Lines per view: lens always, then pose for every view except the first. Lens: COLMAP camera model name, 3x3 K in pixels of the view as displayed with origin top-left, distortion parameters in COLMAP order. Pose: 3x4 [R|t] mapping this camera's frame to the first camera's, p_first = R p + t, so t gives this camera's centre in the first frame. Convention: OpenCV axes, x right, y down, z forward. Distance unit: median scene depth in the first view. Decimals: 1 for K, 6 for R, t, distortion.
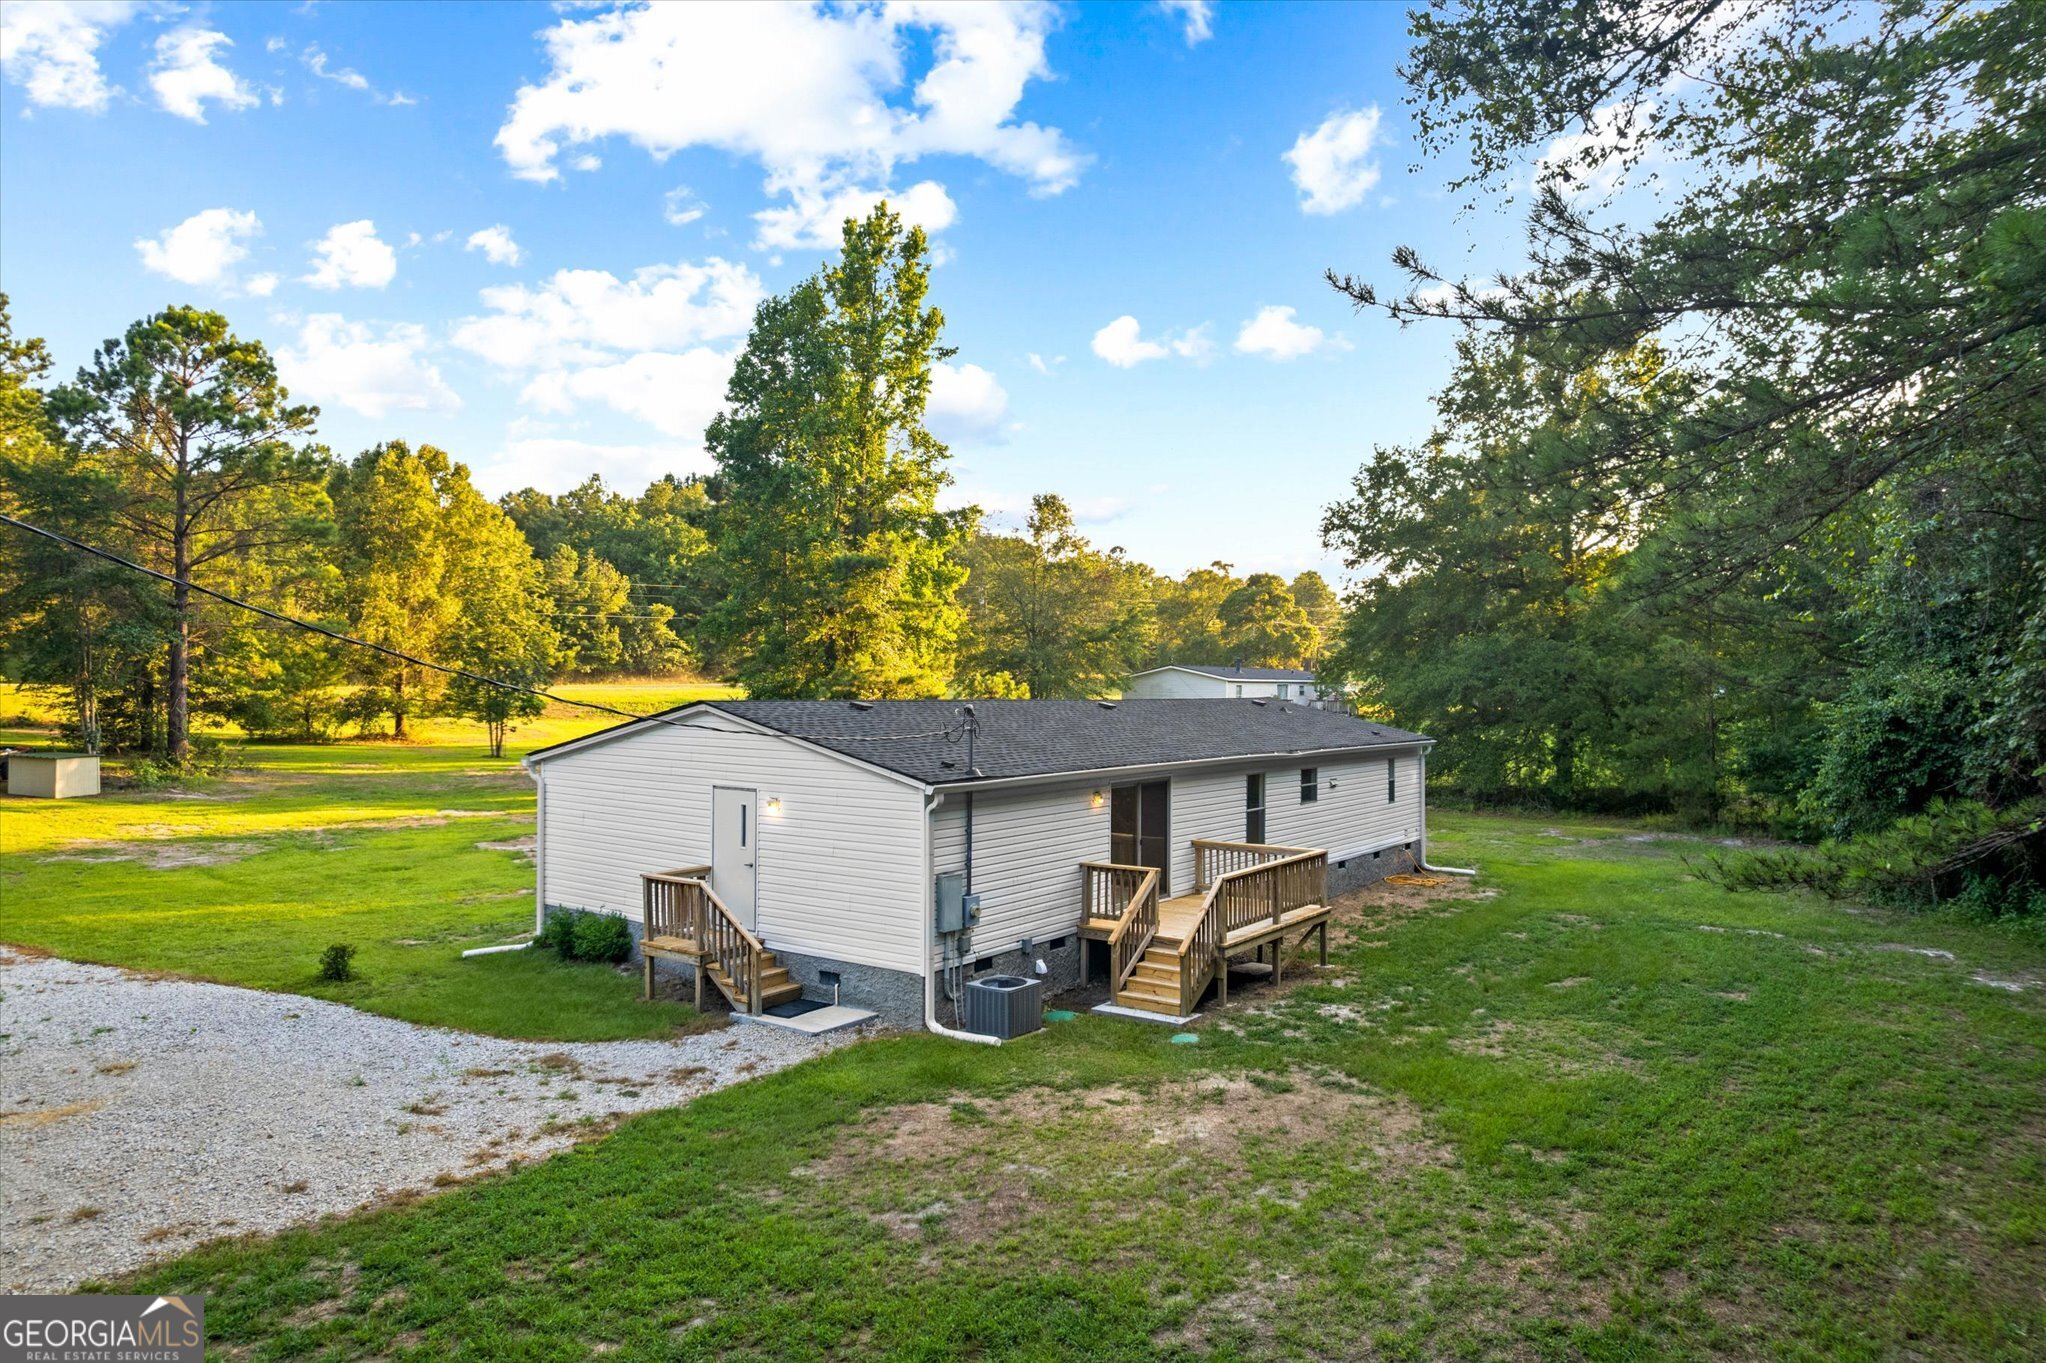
lens RADIAL K [[1305.6, 0, 1023.0], [0, 1305.6, 681.5], [0, 0, 1]] dist [-0.056381, 0.061582]
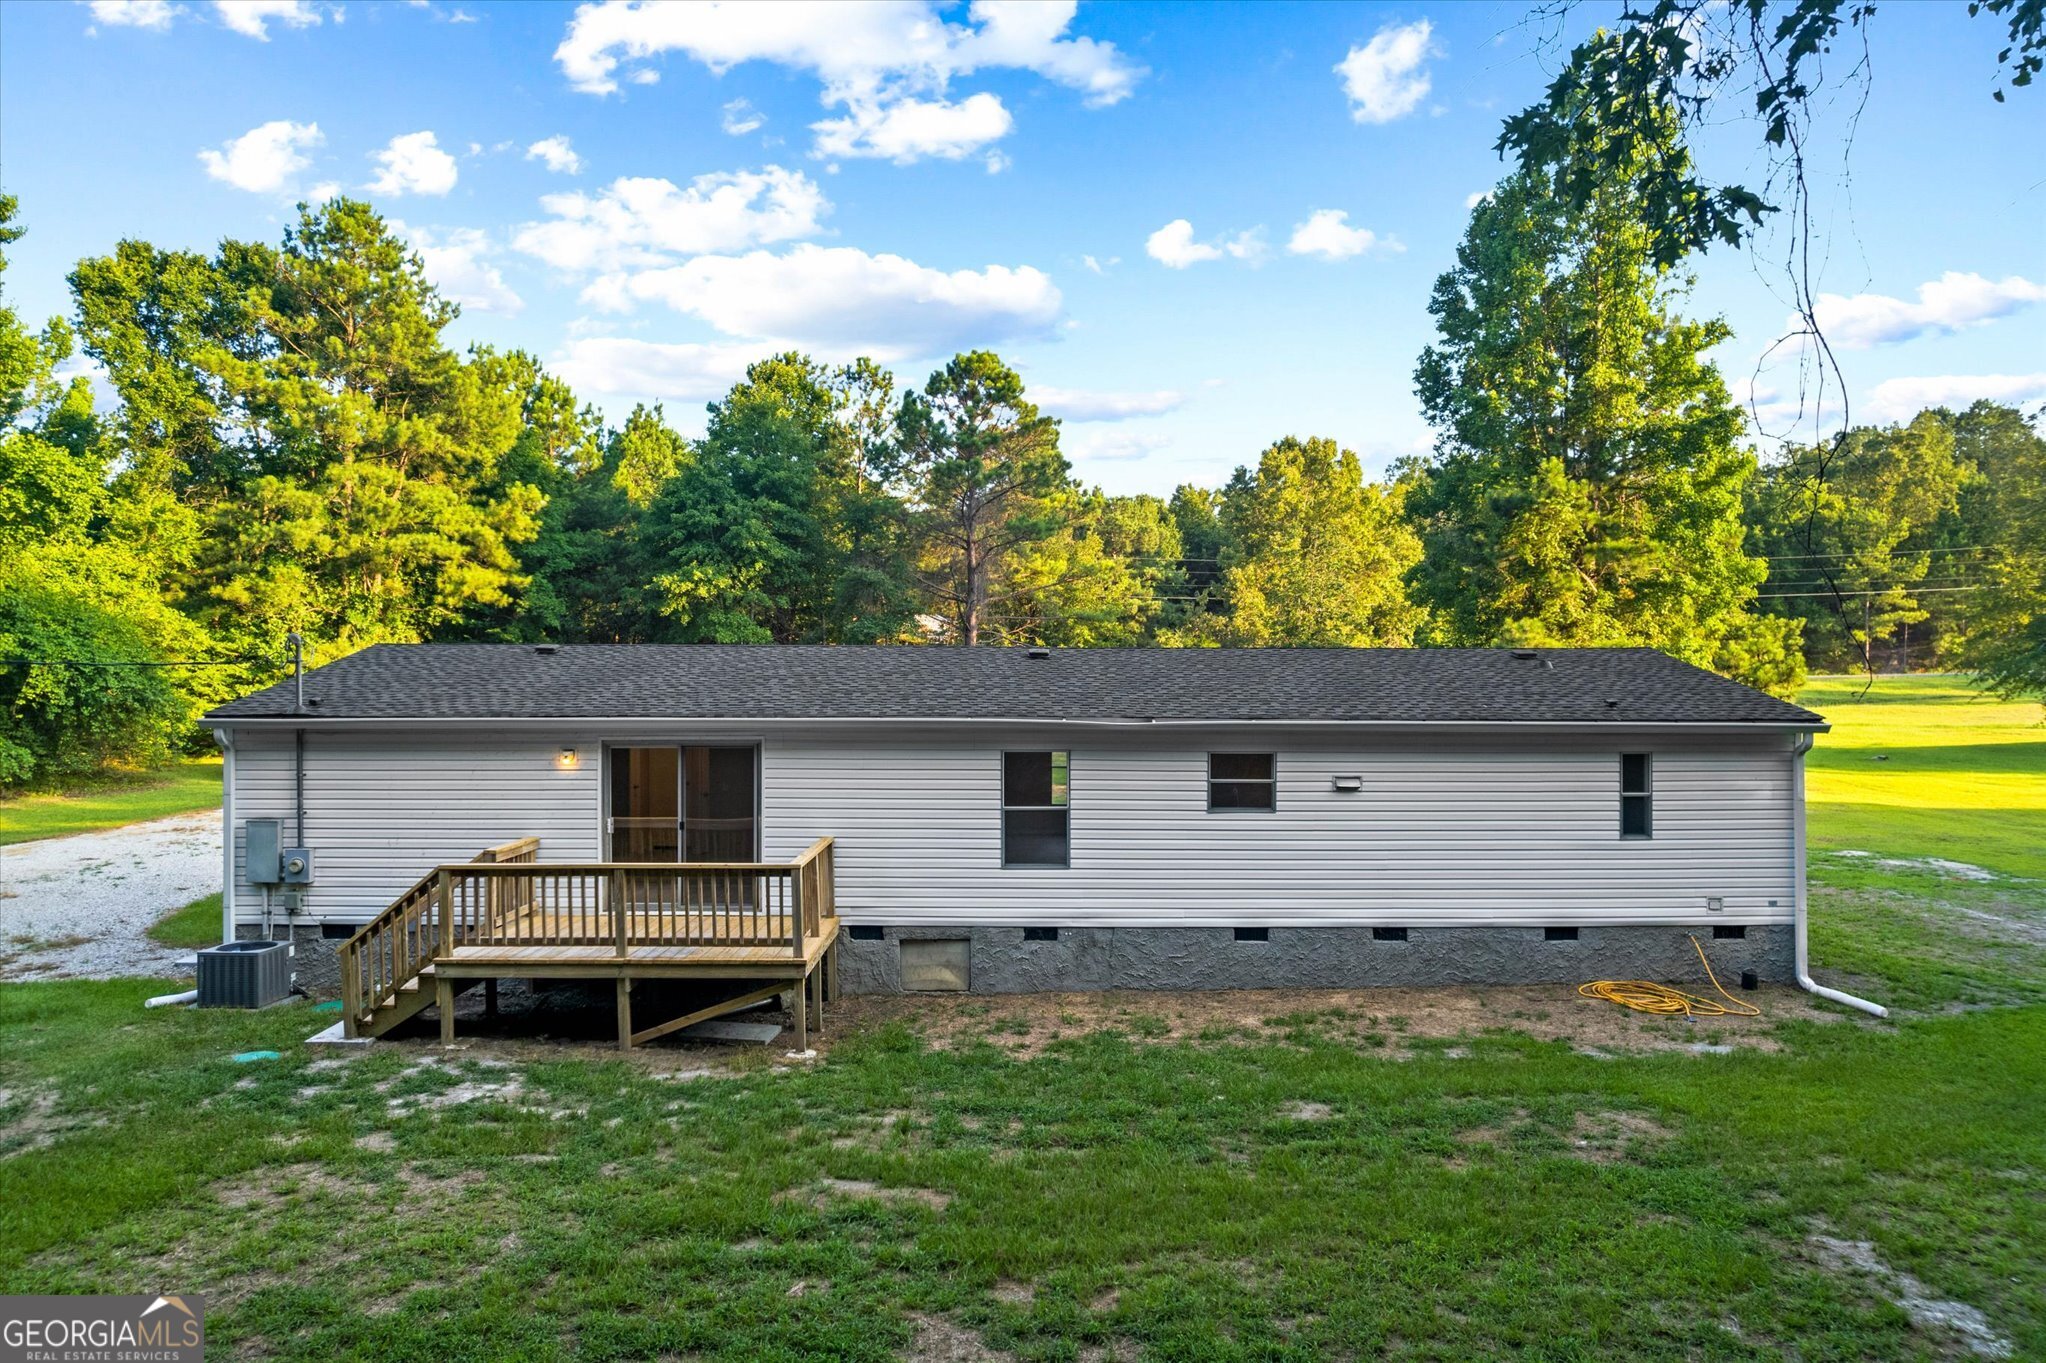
lens RADIAL K [[1305.6, 0, 1023.0], [0, 1305.6, 681.5], [0, 0, 1]] dist [-0.056381, 0.061582]
pose [[0.601589, -0.003603, -0.798798, 0.313061], [0.002922, 0.999993, -0.002310, 0.017557], [0.798801, -0.000944, 0.601595, 0.282157]]
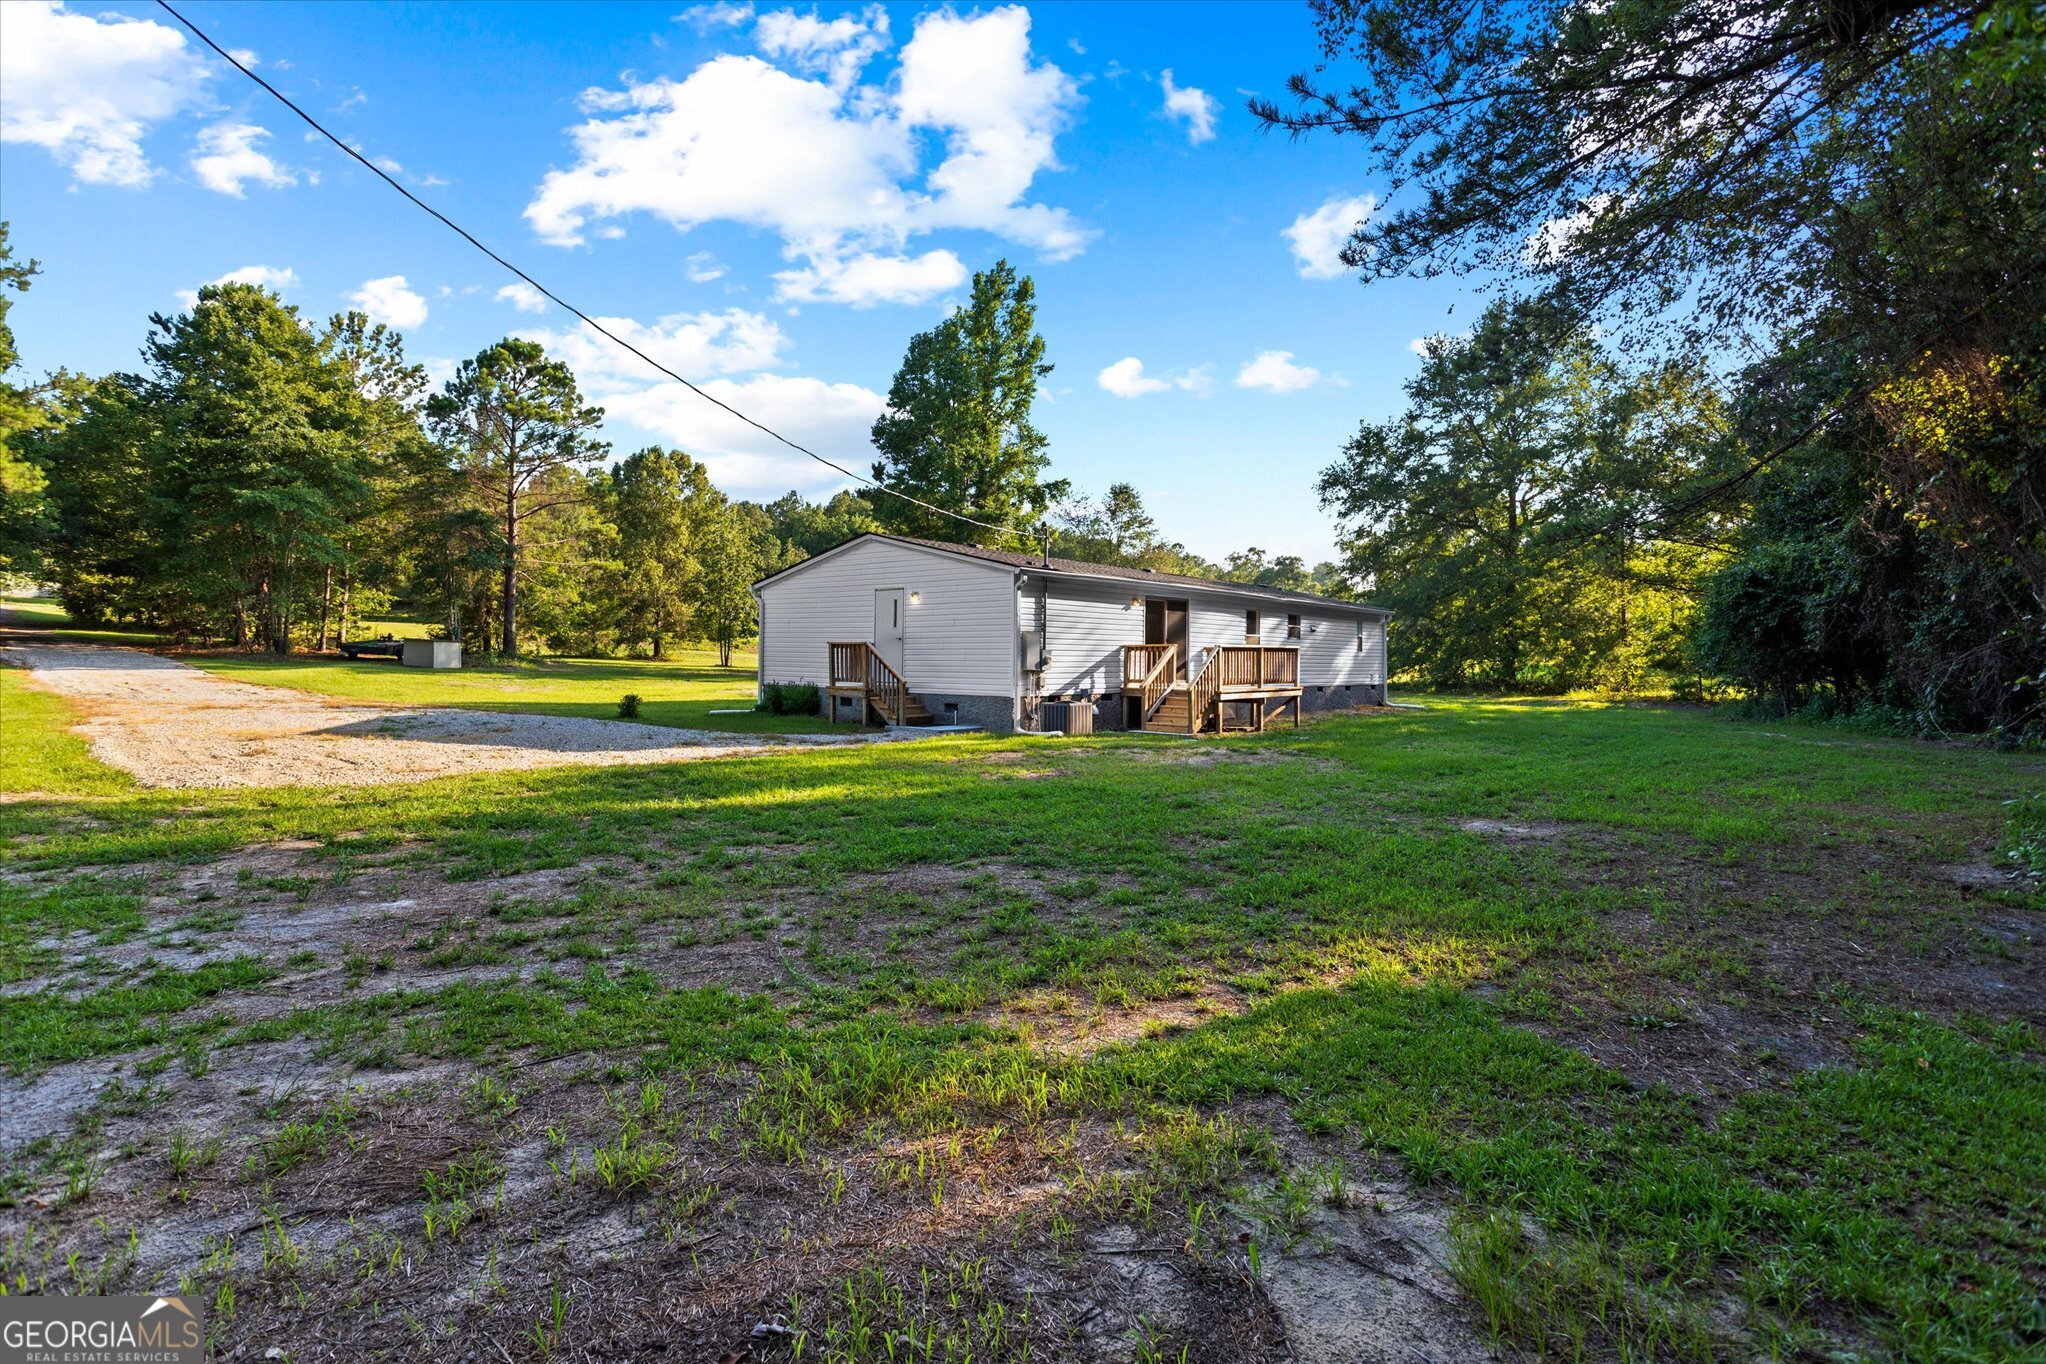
lens RADIAL K [[976.0, 0, 1020.7], [0, 976.0, 668.3], [0, 0, 1]] dist [0.000954, 0.000413]
pose [[0.996068, 0.009471, -0.088087, 0.009856], [-0.008303, 0.999873, 0.013616, 0.056182], [0.088205, -0.012831, 0.996020, -0.036821]]
